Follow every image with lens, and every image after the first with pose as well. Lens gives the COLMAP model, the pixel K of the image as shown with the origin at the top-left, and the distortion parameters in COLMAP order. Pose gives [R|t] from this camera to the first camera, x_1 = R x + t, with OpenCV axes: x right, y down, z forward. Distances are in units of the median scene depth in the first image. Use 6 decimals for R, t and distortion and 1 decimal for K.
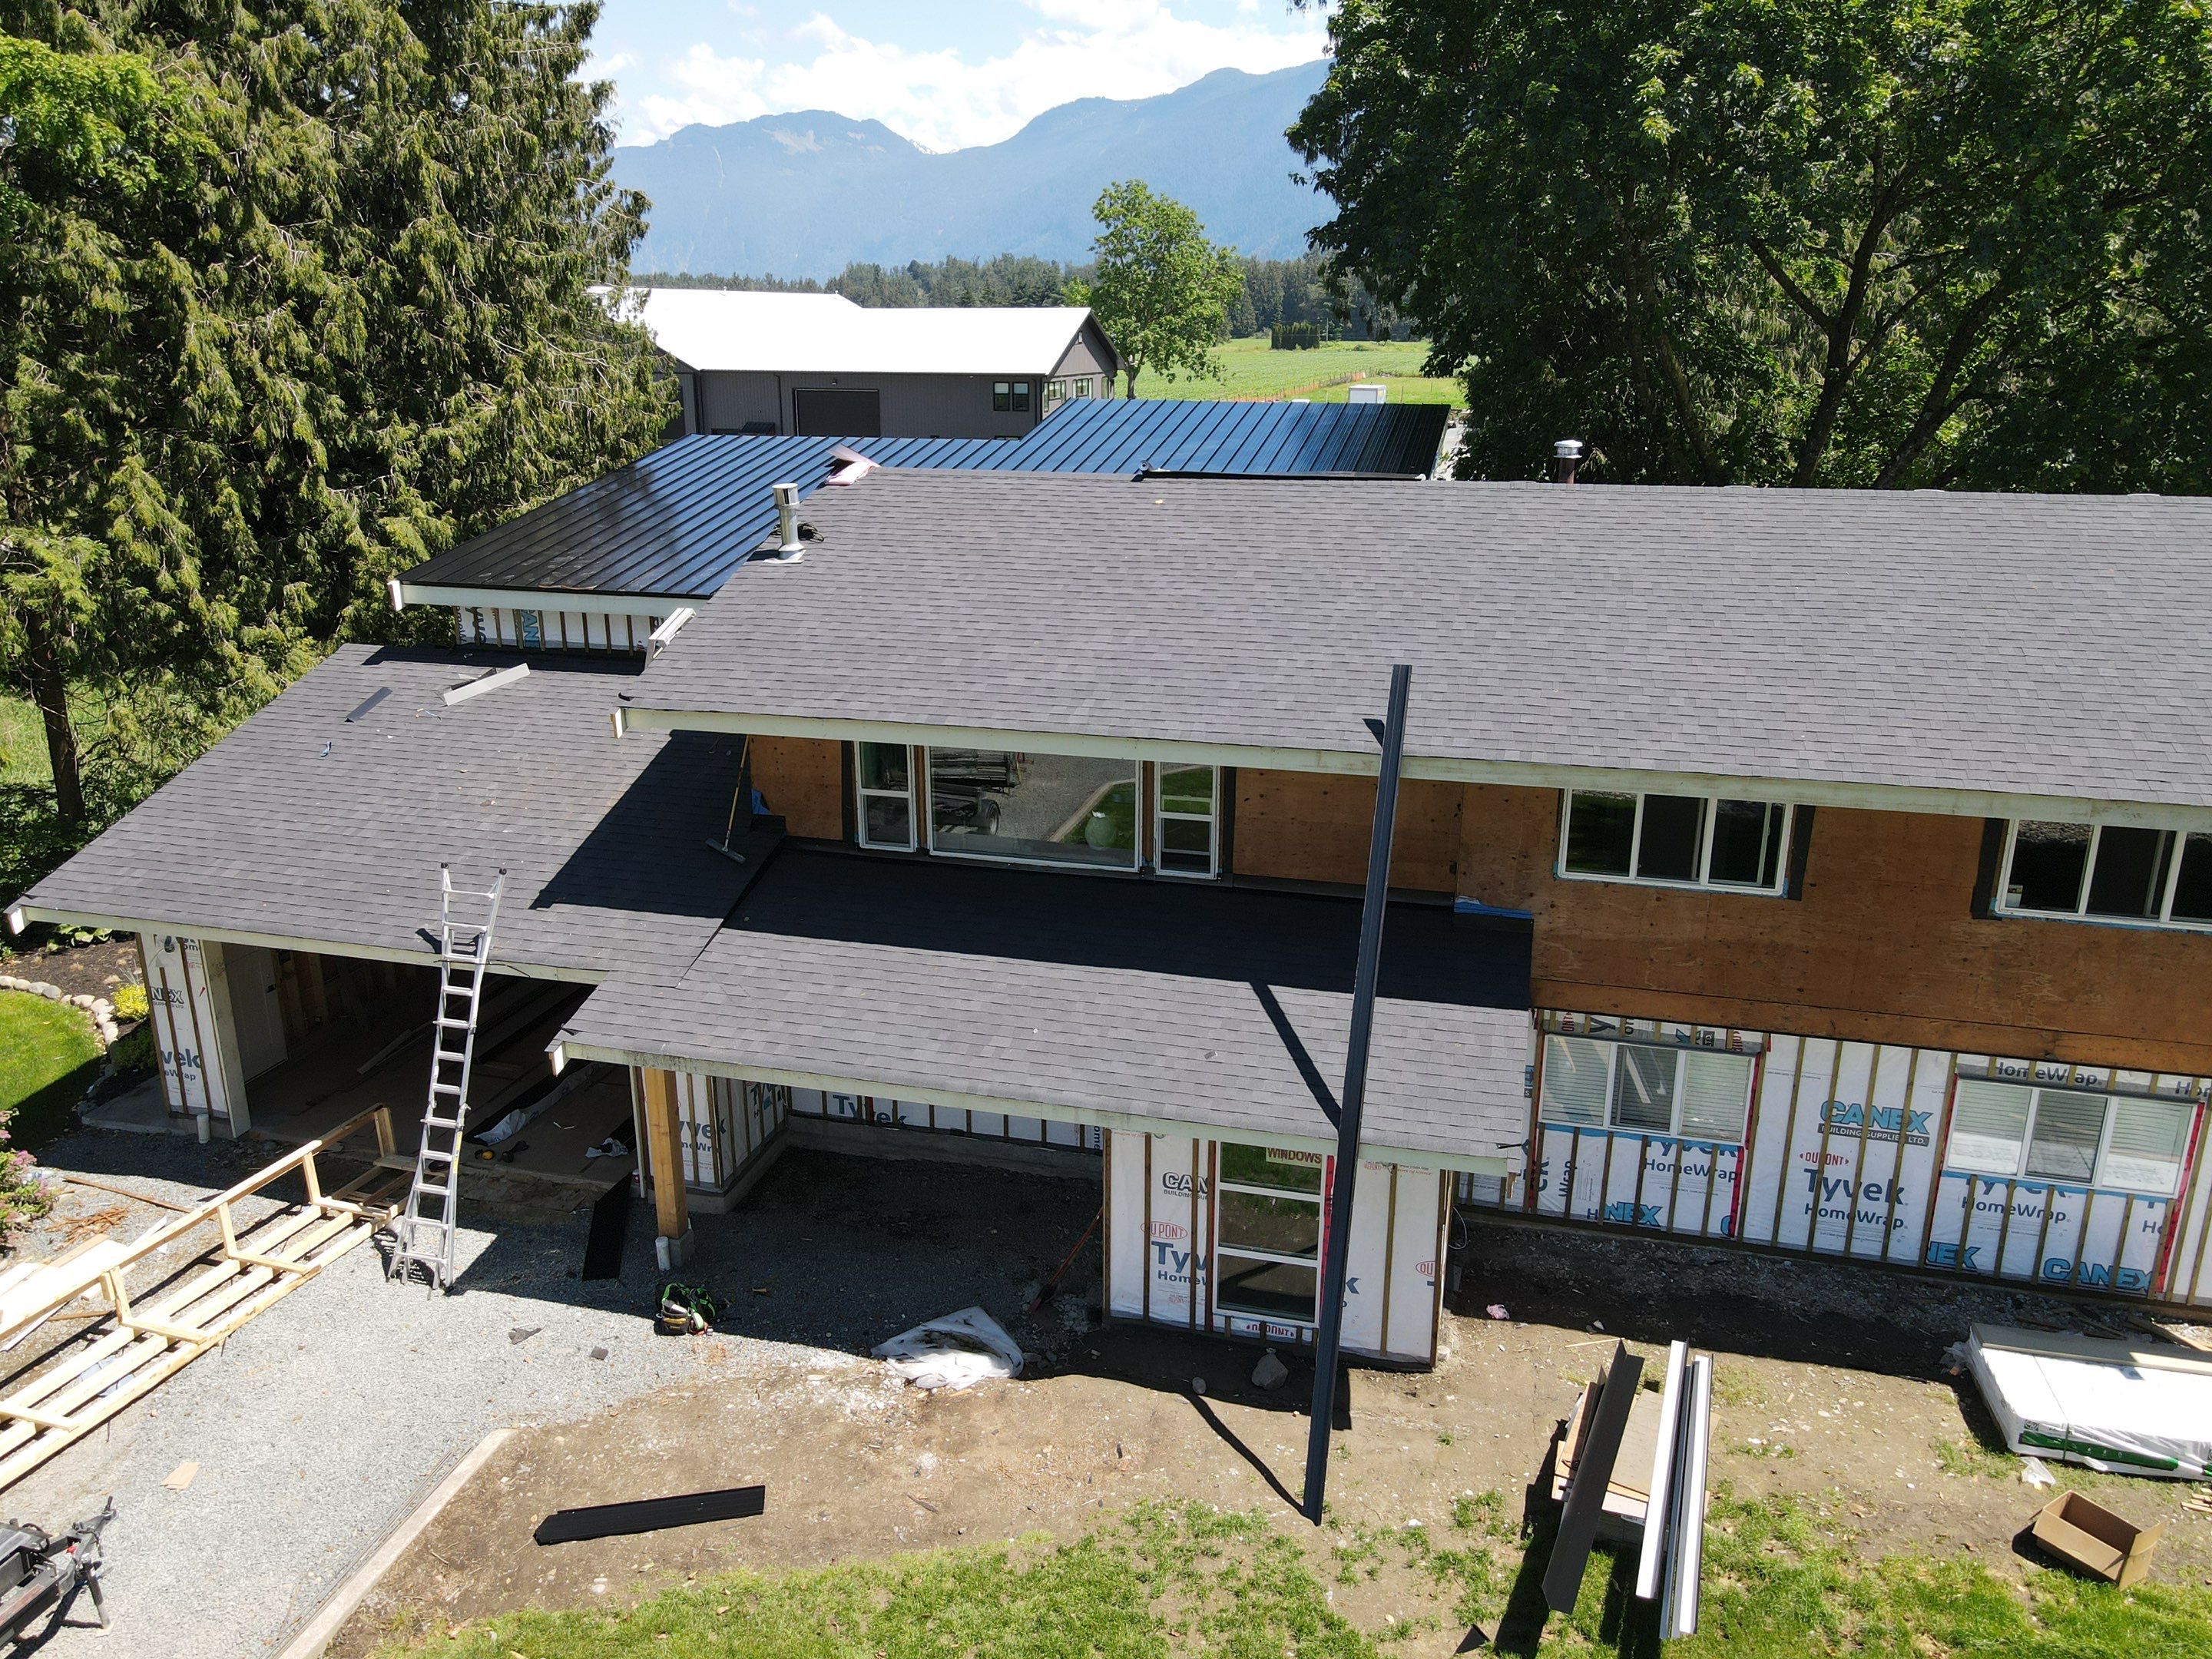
lens RADIAL K [[1620.4, 0, 1106.8], [0, 1620.4, 835.5], [0, 0, 1]] dist [0.003753, 0.023264]
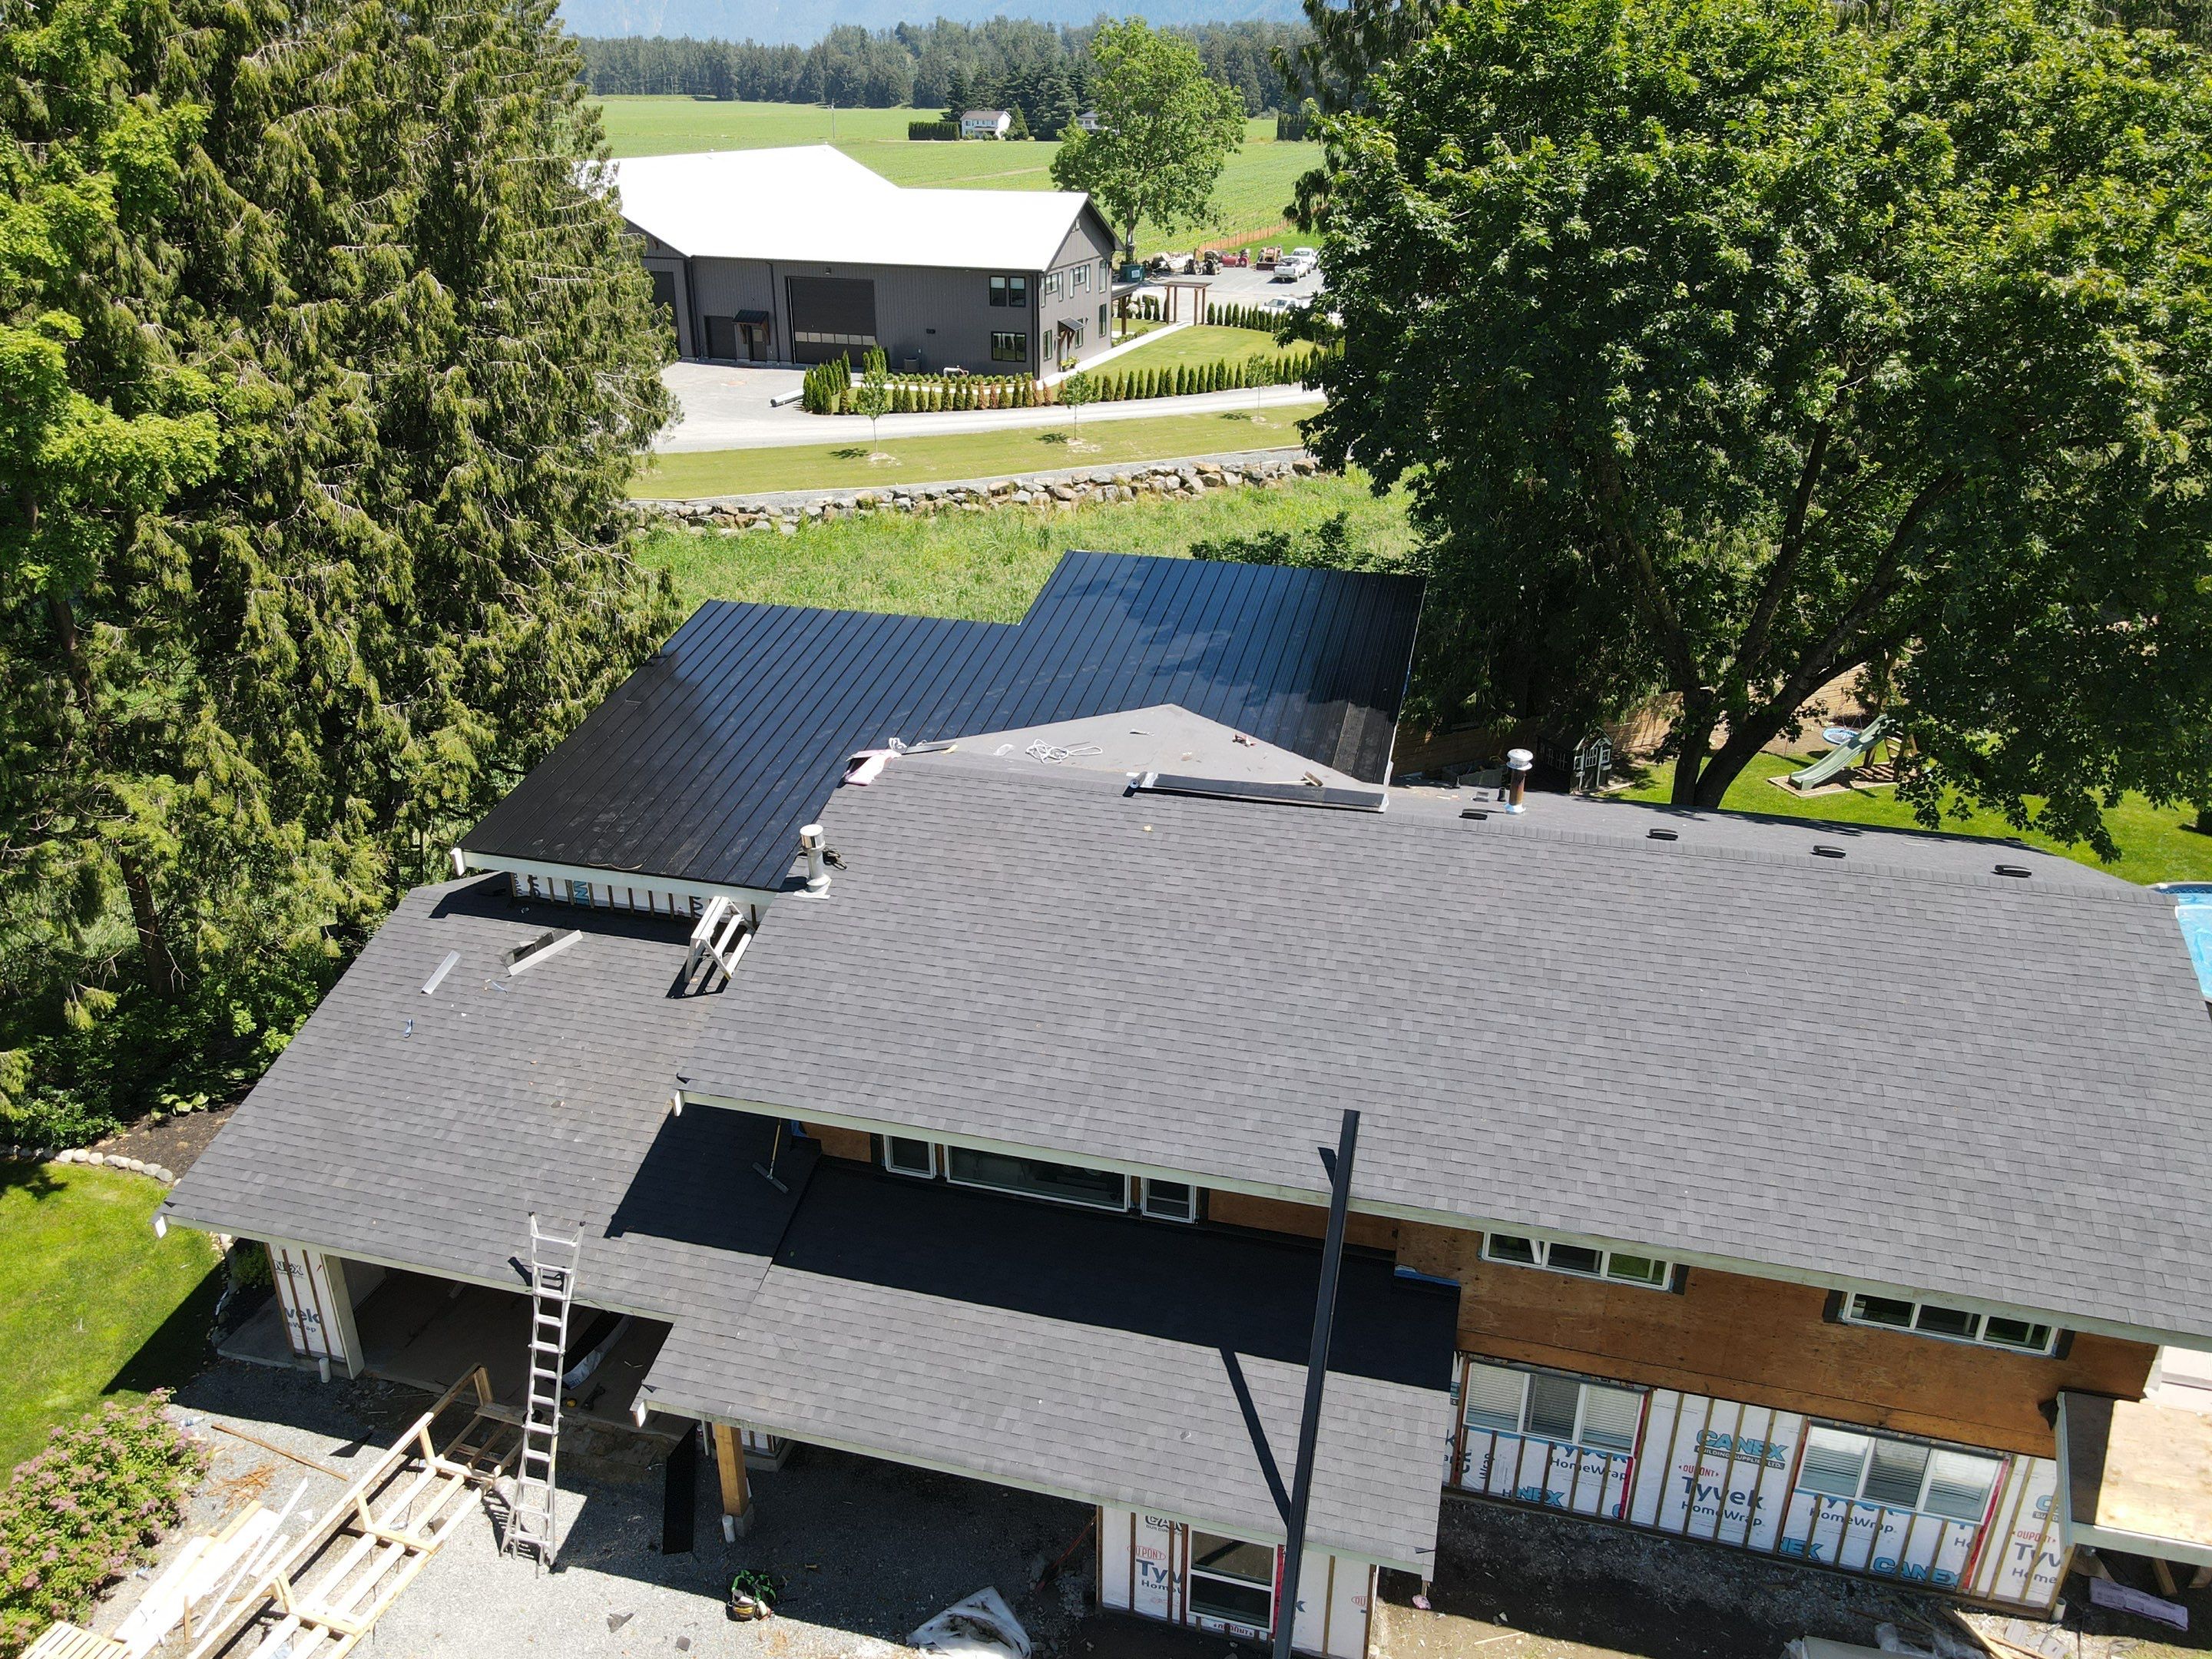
lens RADIAL K [[1620.4, 0, 1107.0], [0, 1620.4, 831.8], [0, 0, 1]] dist [0.003753, 0.023264]
pose [[0.999997, 0.001753, 0.001876, 0.002316], [-0.001983, 0.991446, 0.130501, -0.405811], [-0.001631, -0.130504, 0.991446, -0.120580]]
